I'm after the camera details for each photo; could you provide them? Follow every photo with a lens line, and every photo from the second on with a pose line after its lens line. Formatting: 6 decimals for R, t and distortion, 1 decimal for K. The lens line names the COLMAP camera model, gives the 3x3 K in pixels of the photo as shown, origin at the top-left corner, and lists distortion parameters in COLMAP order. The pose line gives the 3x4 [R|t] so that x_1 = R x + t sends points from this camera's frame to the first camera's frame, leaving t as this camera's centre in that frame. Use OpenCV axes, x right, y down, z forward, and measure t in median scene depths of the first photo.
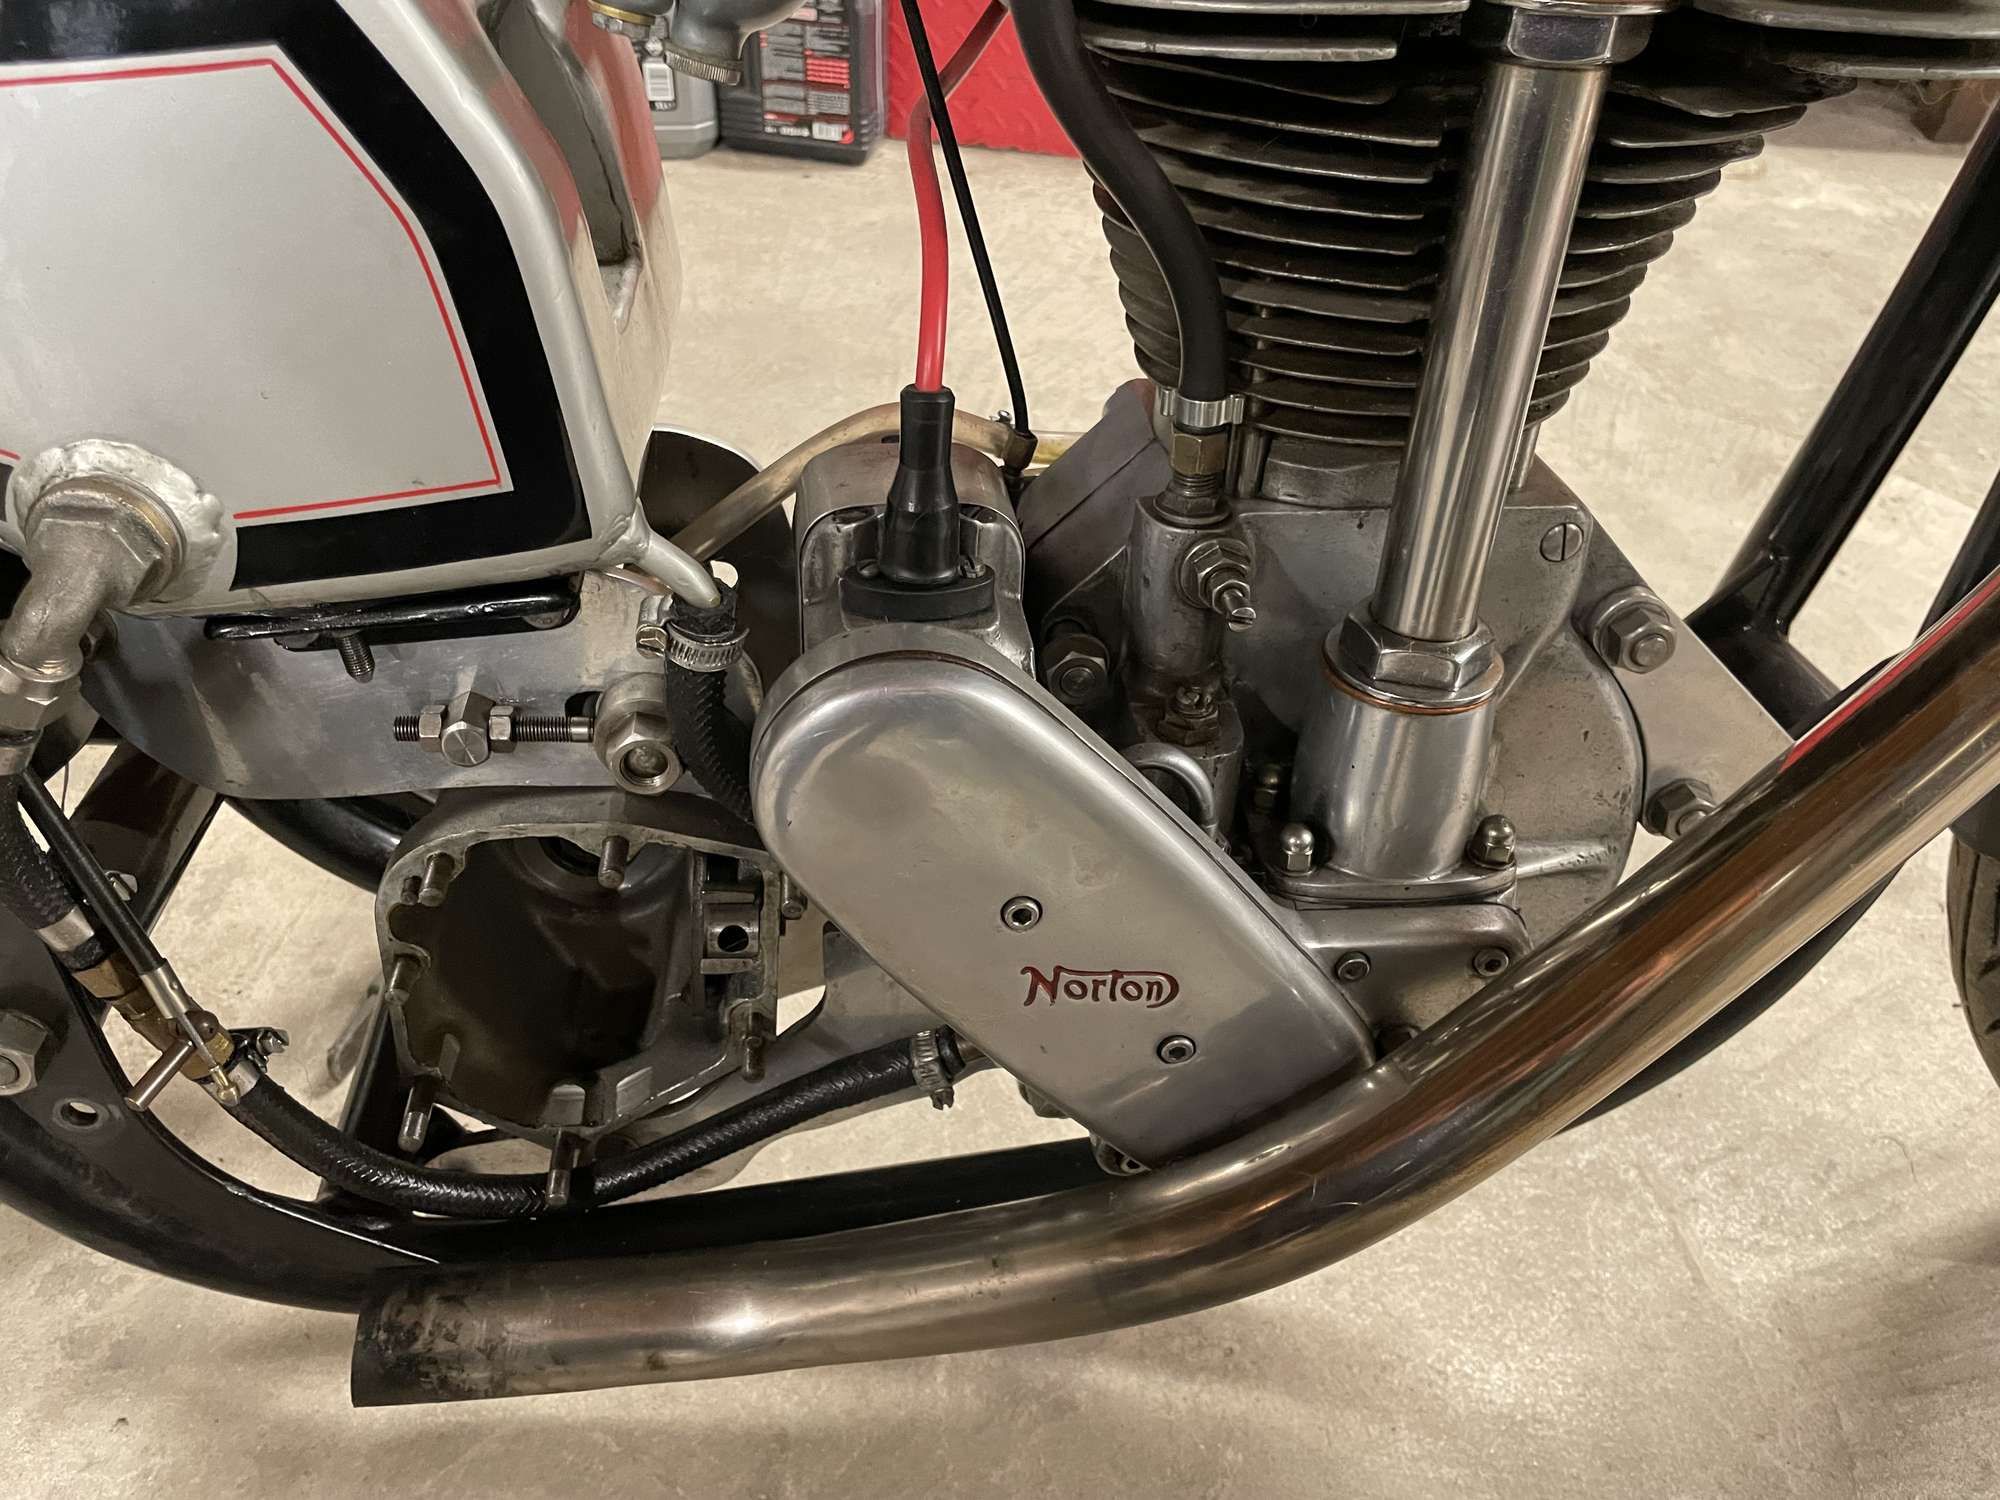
lens RADIAL K [[1526.5, 0, 1000.0], [0, 1526.5, 750.0], [0, 0, 1]] dist [0.088839, -0.152913]
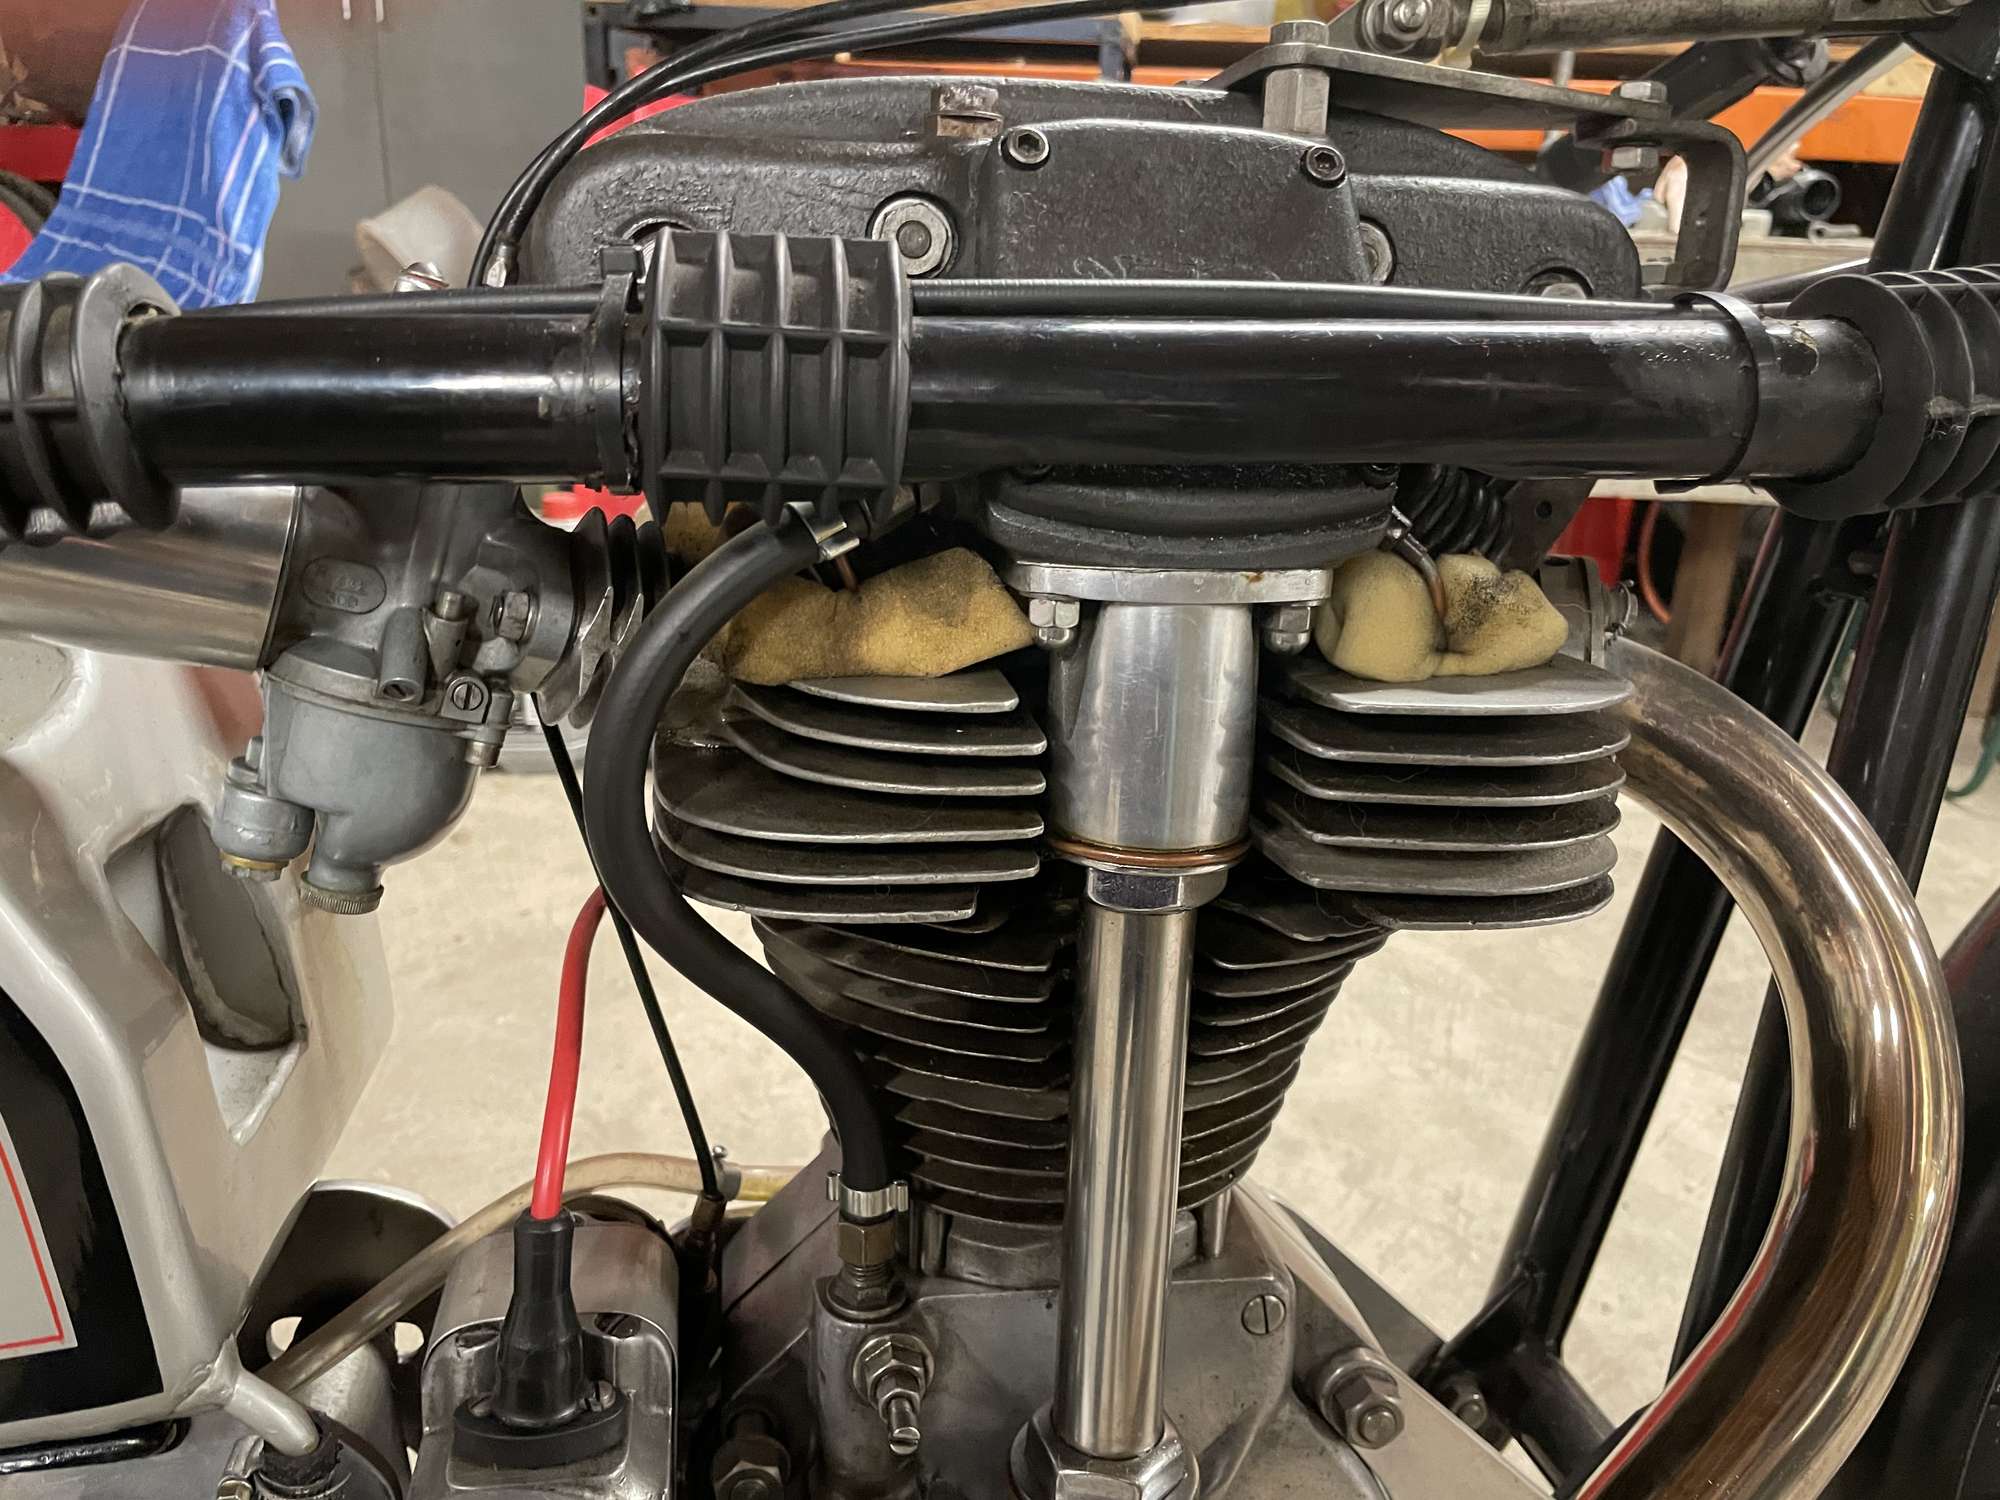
lens RADIAL K [[1548.4, 0, 1000.0], [0, 1548.4, 750.0], [0, 0, 1]] dist [0.064356, -0.097792]
pose [[0.998406, -0.011206, 0.055323, 0.154797], [0.029451, 0.939532, -0.341191, -0.140668], [-0.048155, 0.342276, 0.938365, -0.018091]]
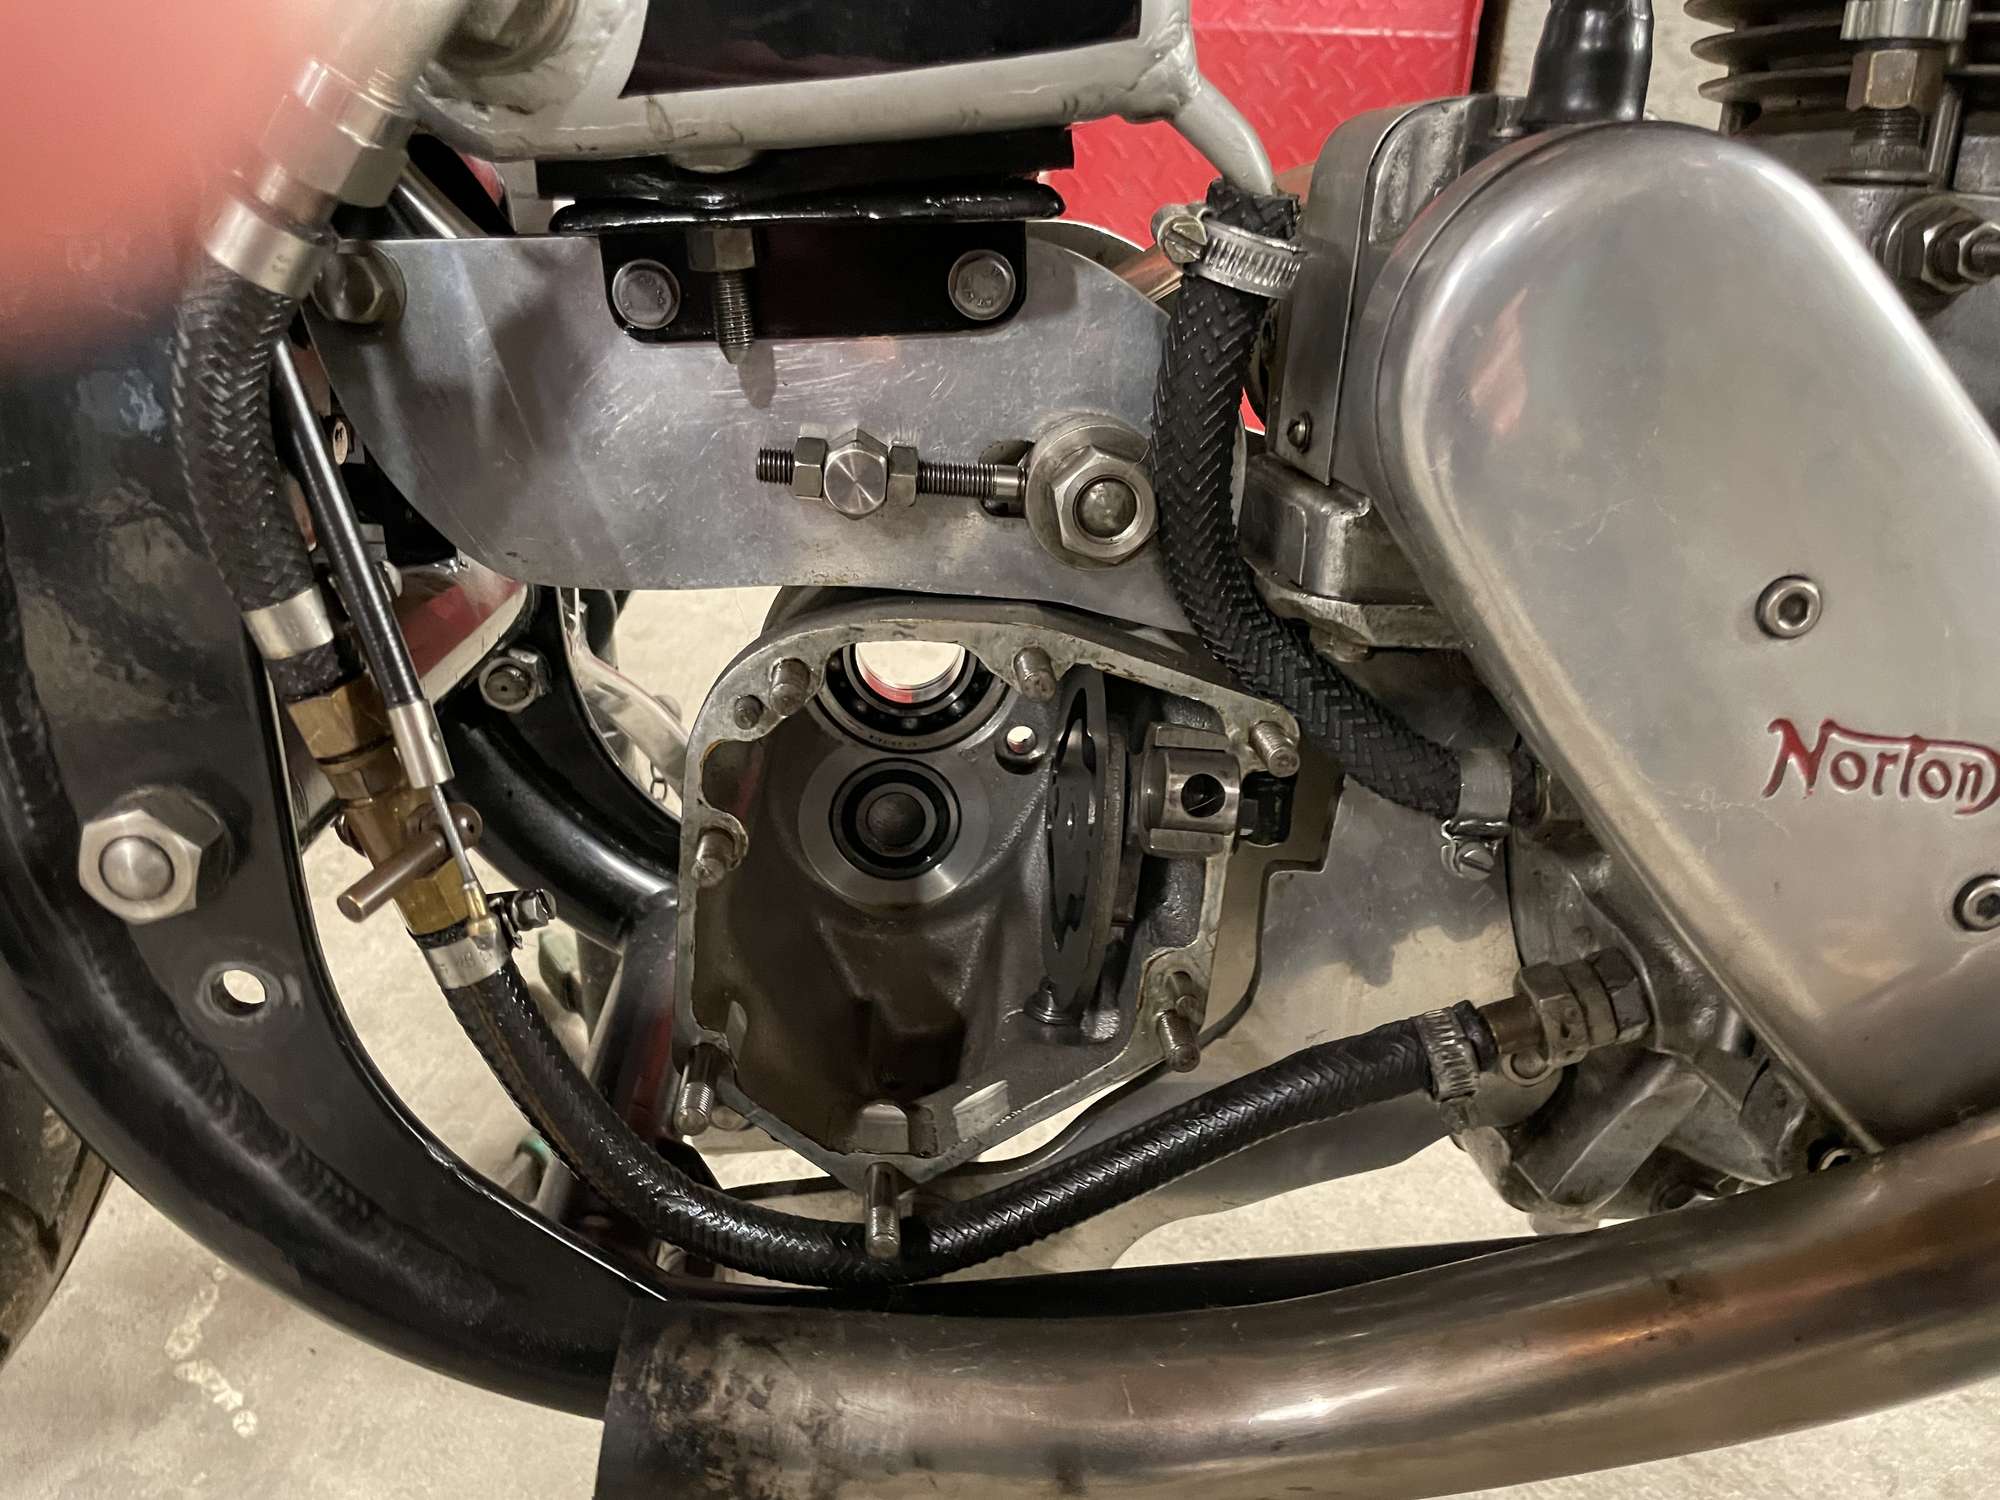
lens RADIAL K [[1554.4, 0, 989.2], [0, 1554.4, 751.9], [0, 0, 1]] dist [0.044458, -0.098157]
pose [[0.998590, 0.020574, -0.048941, -0.248035], [-0.032815, 0.963870, -0.264344, 0.304458], [0.041734, 0.265577, 0.963186, 0.347892]]
